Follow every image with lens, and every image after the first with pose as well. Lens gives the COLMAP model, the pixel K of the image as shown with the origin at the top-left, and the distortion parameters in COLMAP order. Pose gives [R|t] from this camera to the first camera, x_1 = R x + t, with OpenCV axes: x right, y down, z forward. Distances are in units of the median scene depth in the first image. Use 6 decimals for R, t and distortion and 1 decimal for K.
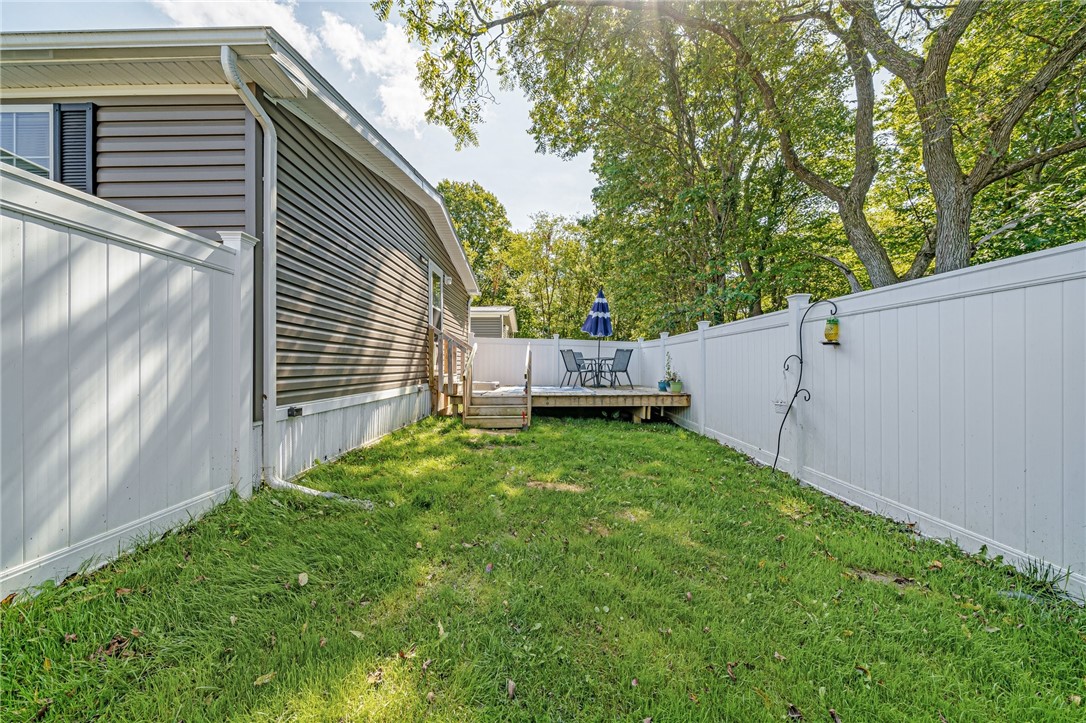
lens RADIAL K [[379.6, 0, 540.7], [0, 379.6, 367.0], [0, 0, 1]] dist [-0.001873, -0.000139]
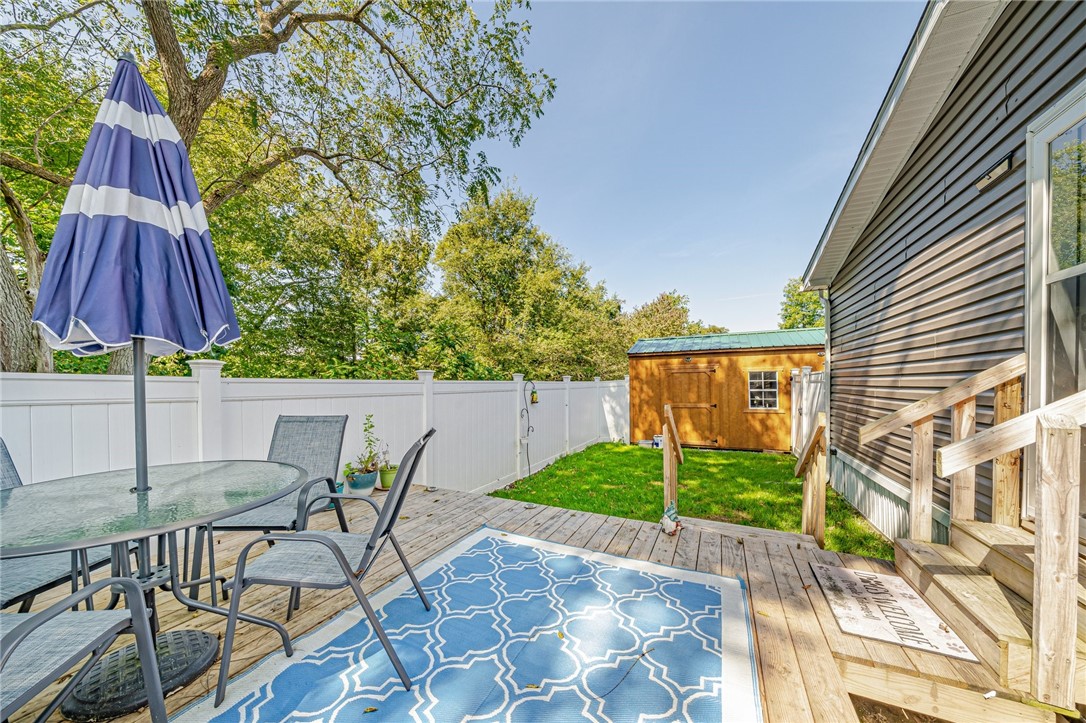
lens RADIAL K [[373.7, 0, 545.1], [0, 373.7, 370.9], [0, 0, 1]] dist [-0.000738, -0.000056]
pose [[-0.910331, 0.005346, 0.413847, -0.064839], [-0.004770, 0.999715, -0.023405, -0.070535], [-0.413854, -0.023281, -0.910046, 1.075520]]
